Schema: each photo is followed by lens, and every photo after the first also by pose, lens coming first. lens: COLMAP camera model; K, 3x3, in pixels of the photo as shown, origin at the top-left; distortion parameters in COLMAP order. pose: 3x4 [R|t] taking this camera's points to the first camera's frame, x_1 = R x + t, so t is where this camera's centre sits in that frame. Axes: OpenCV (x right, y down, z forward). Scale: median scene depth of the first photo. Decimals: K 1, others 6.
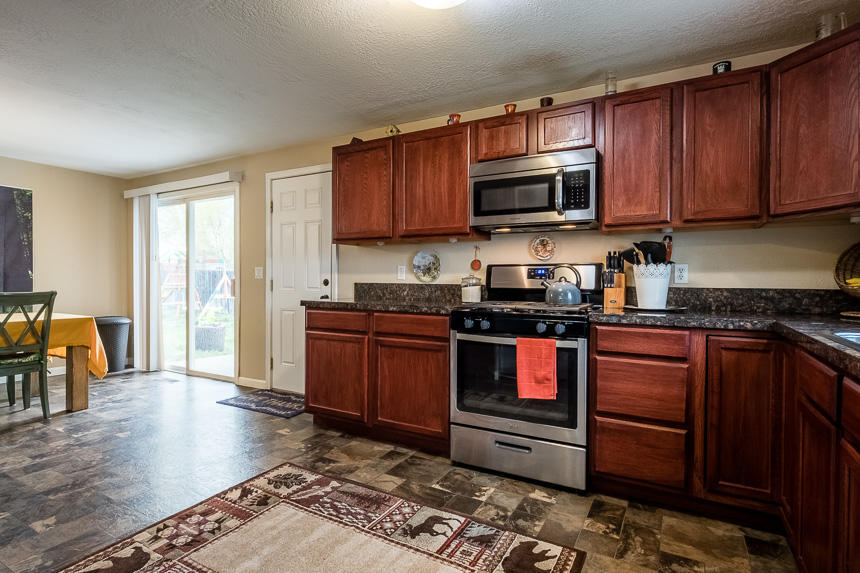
lens RADIAL K [[445.2, 0, 427.8], [0, 445.2, 285.0], [0, 0, 1]] dist [0.004617, -0.000479]
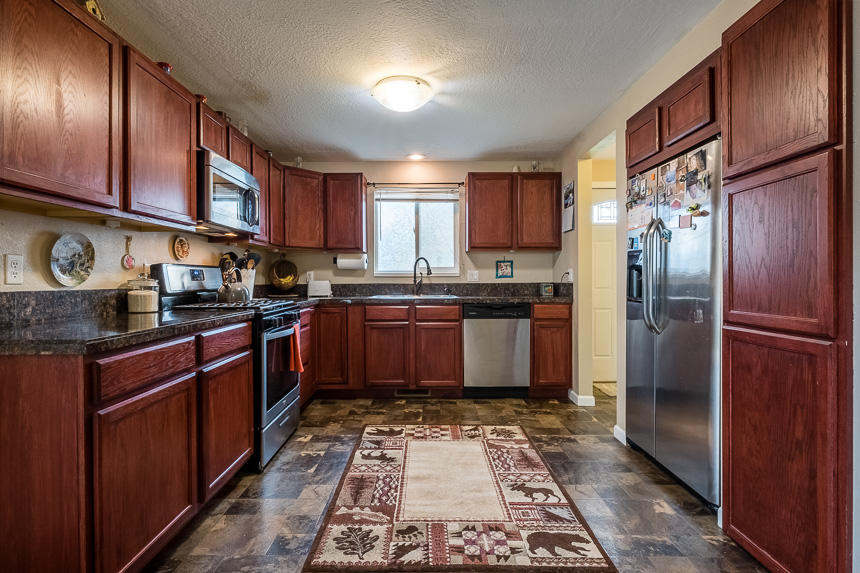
lens RADIAL K [[445.2, 0, 427.1], [0, 445.2, 283.3], [0, 0, 1]] dist [0.004617, -0.000479]
pose [[-0.502497, -0.011555, 0.864502, -1.077617], [0.014372, 0.999661, 0.021715, -0.026107], [-0.864460, 0.023336, -0.502160, 1.312429]]
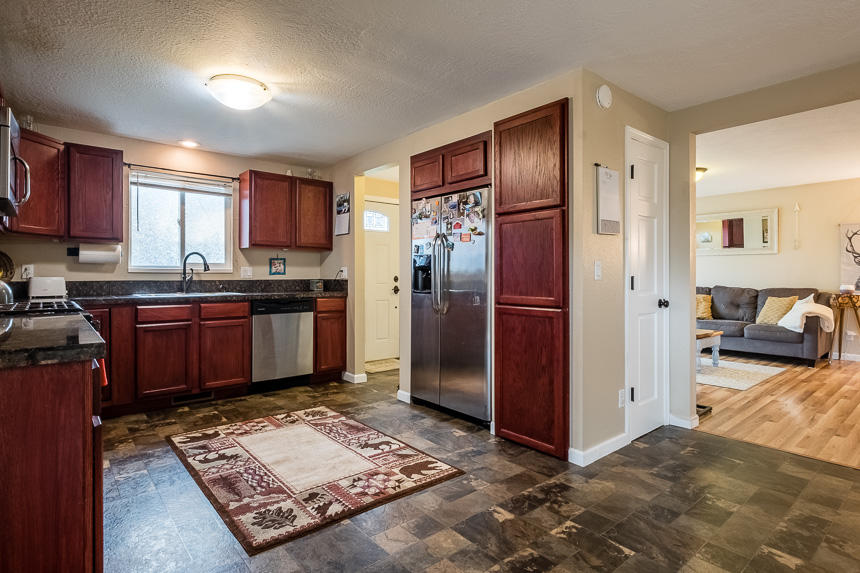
lens RADIAL K [[445.2, 0, 427.1], [0, 445.2, 276.6], [0, 0, 1]] dist [0.004617, -0.000479]
pose [[-0.939994, -0.006173, 0.341136, -0.895416], [0.000001, 0.999836, 0.018094, -0.031274], [-0.341192, 0.017008, -0.939840, 1.733954]]
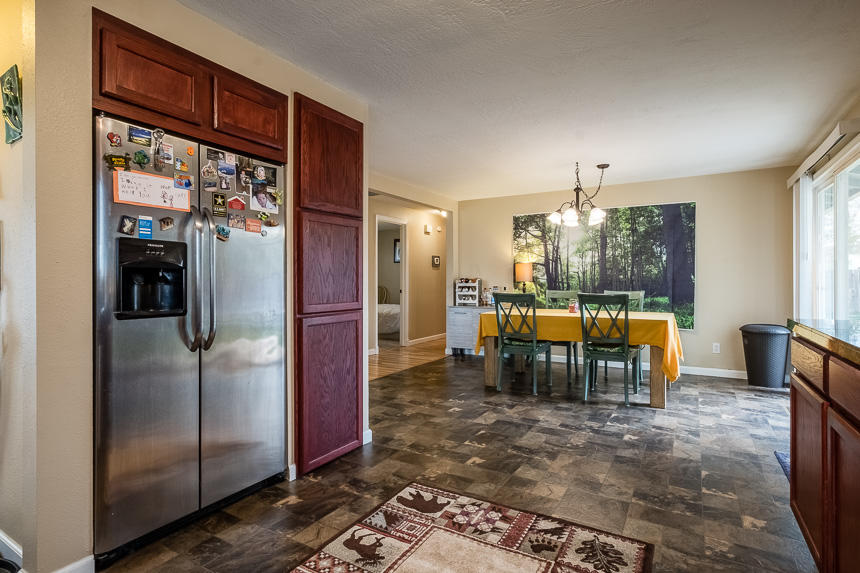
lens RADIAL K [[445.2, 0, 422.3], [0, 445.2, 281.6], [0, 0, 1]] dist [0.004617, -0.000479]
pose [[-0.021851, -0.003815, -0.999754, 0.446543], [-0.012645, 0.999914, -0.003539, -0.009612], [0.999681, 0.012565, -0.021897, 0.735863]]
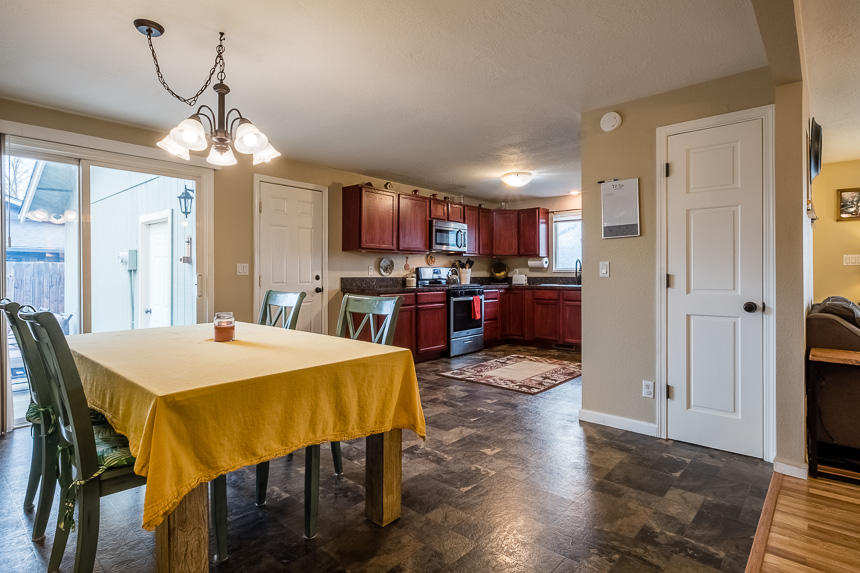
lens RADIAL K [[445.2, 0, 426.8], [0, 445.2, 277.6], [0, 0, 1]] dist [0.004617, -0.000479]
pose [[0.200129, -0.011156, 0.979706, -2.401170], [0.017584, 0.999815, 0.007793, -0.017479], [-0.979612, 0.015668, 0.200288, 0.750119]]
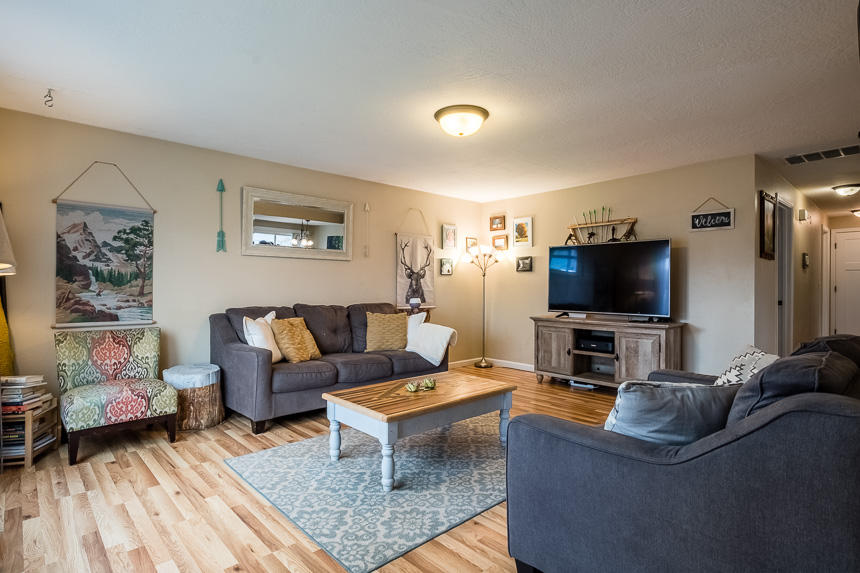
lens RADIAL K [[445.2, 0, 425.3], [0, 445.2, 290.4], [0, 0, 1]] dist [0.004617, -0.000479]
pose [[-0.301674, -0.000255, -0.953411, -0.044303], [-0.016826, 0.999846, 0.005057, 0.004520], [0.953263, 0.017567, -0.301632, -0.539937]]
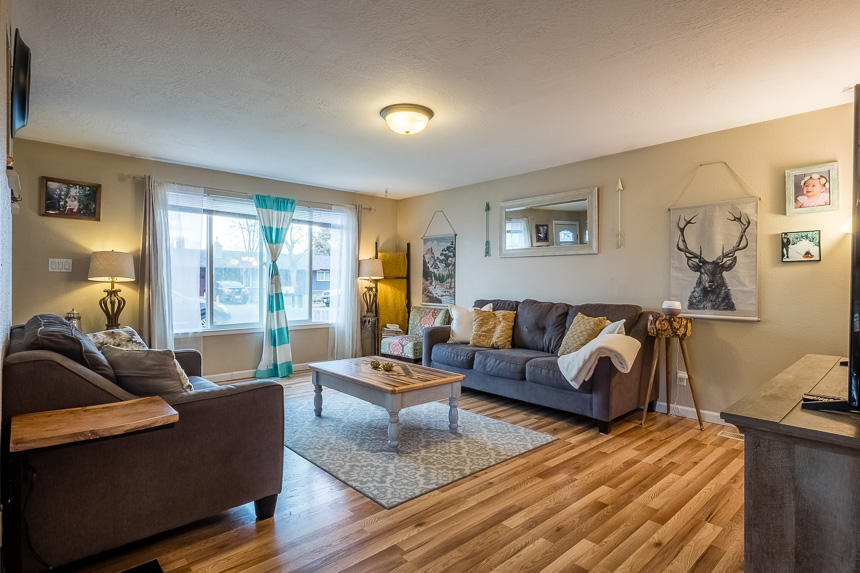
lens RADIAL K [[445.2, 0, 426.9], [0, 445.2, 280.1], [0, 0, 1]] dist [0.004617, -0.000479]
pose [[-0.954430, -0.011788, 0.298203, -1.839845], [-0.010194, 0.999924, 0.006901, -0.016399], [-0.298262, 0.003547, -0.954478, 0.449265]]
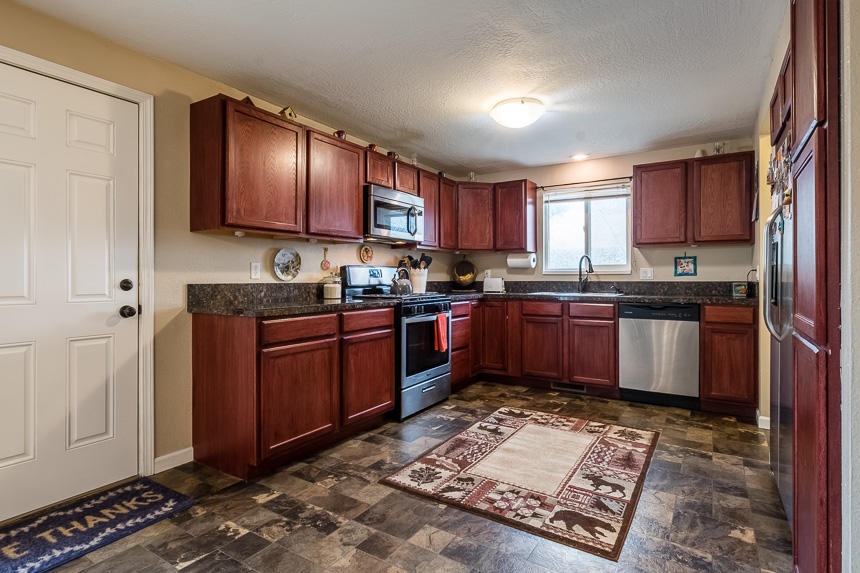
lens RADIAL K [[445.2, 0, 425.7], [0, 445.2, 279.1], [0, 0, 1]] dist [0.004617, -0.000479]
pose [[0.046301, -0.008700, 0.998890, -1.375050], [0.016647, 0.999830, 0.007936, -0.020307], [-0.998789, 0.016261, 0.046438, 0.972523]]
